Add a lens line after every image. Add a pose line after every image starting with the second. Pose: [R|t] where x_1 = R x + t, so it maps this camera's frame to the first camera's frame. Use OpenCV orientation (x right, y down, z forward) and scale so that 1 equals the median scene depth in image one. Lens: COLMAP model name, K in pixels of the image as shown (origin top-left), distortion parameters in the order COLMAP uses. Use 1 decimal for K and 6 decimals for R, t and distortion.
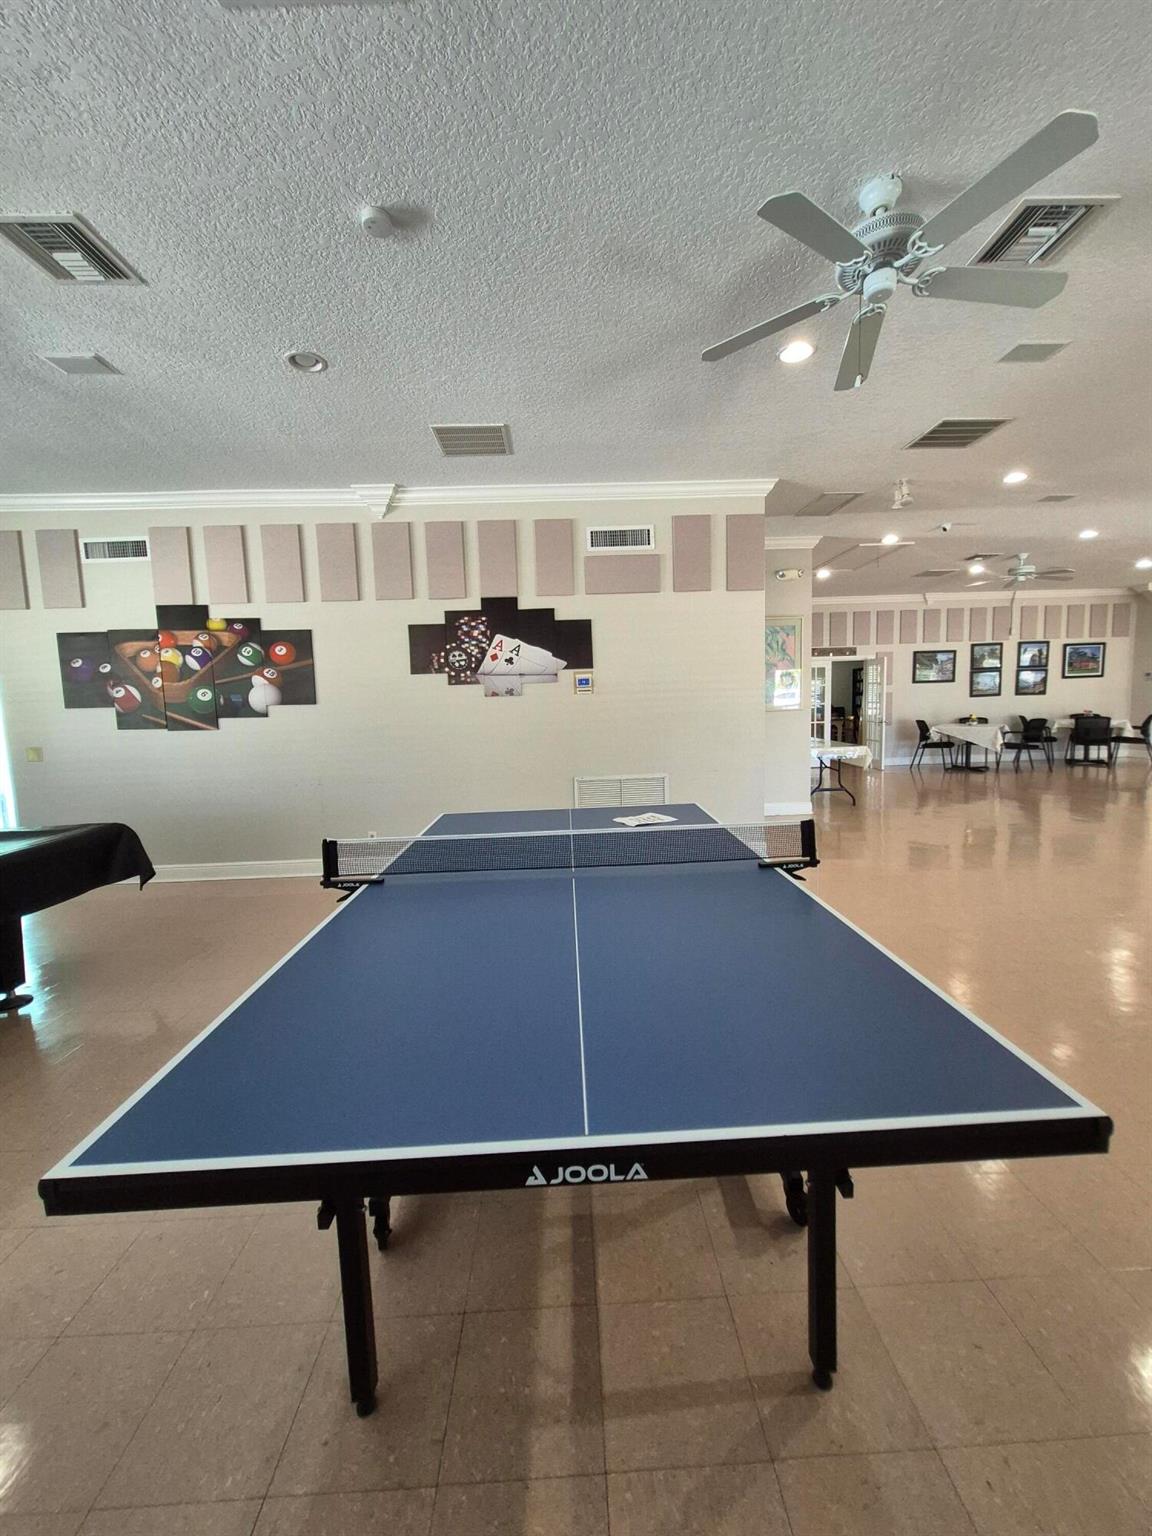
lens RADIAL K [[610.6, 0, 581.3], [0, 610.6, 761.0], [0, 0, 1]] dist [0.000802, 0.000067]
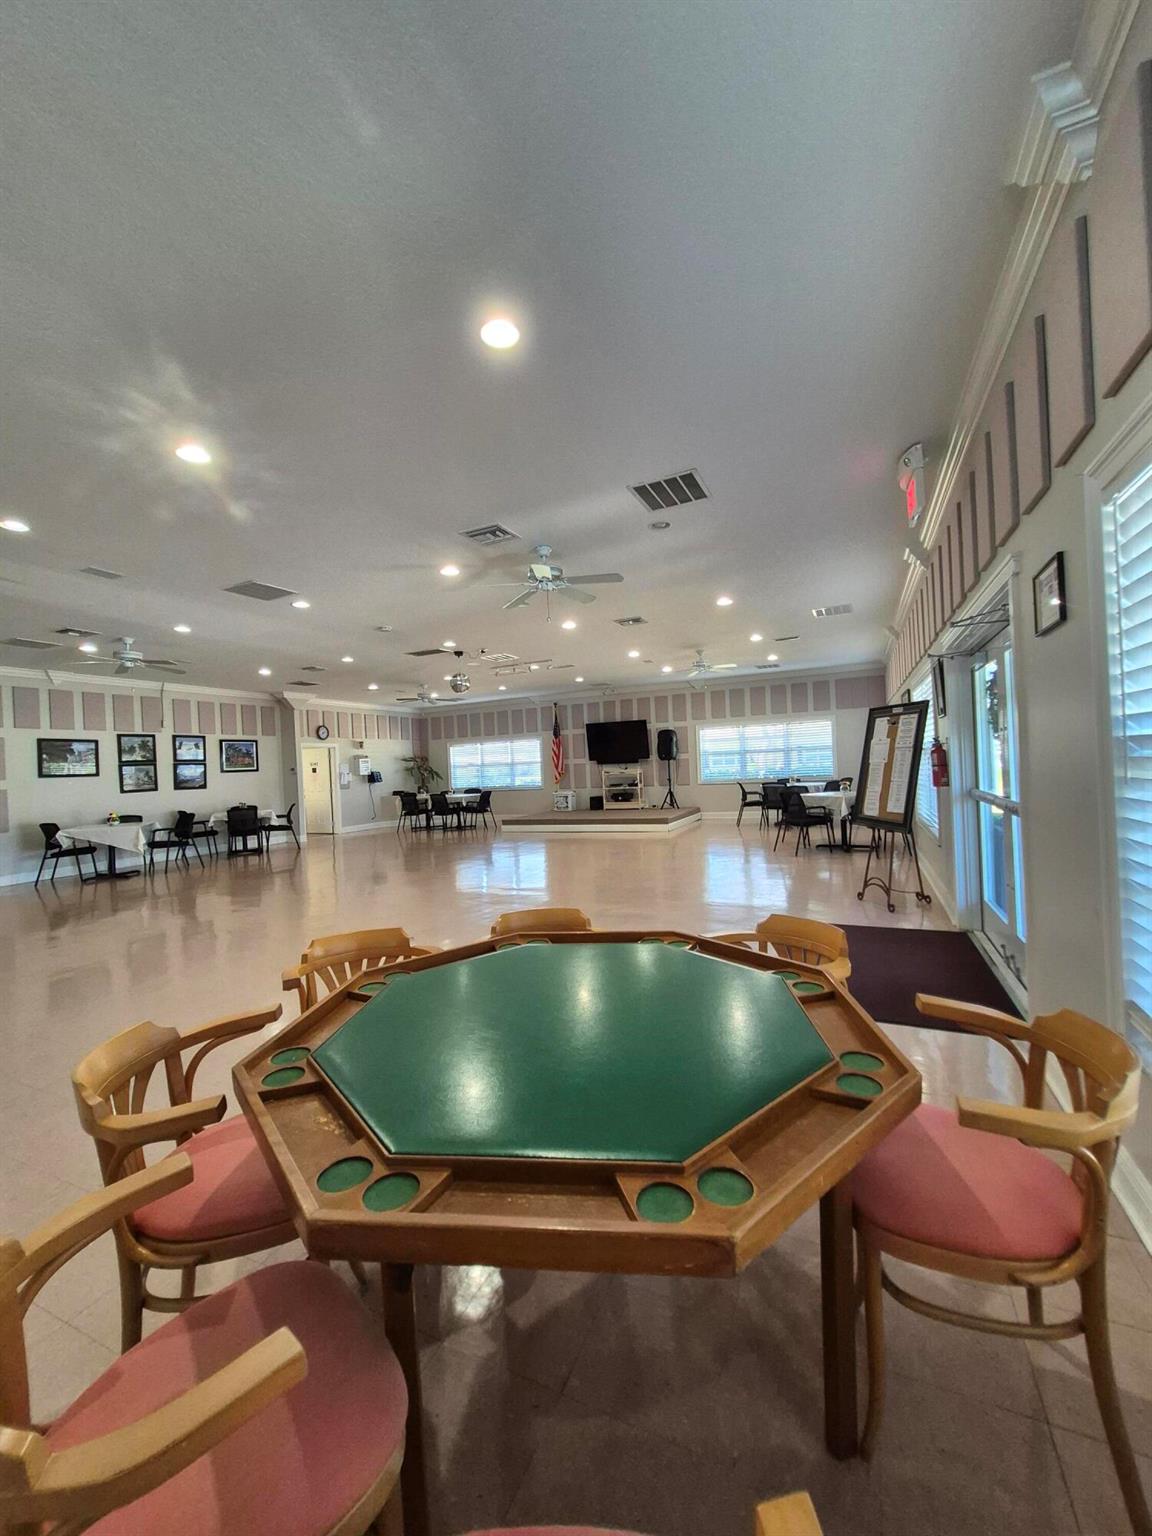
lens RADIAL K [[610.6, 0, 571.6], [0, 610.6, 771.2], [0, 0, 1]] dist [0.000802, 0.000067]
pose [[0.443730, 0.005603, 0.896143, 0.133479], [0.113995, 0.991504, -0.062644, -0.005848], [-0.888881, 0.129953, 0.439322, 0.022044]]
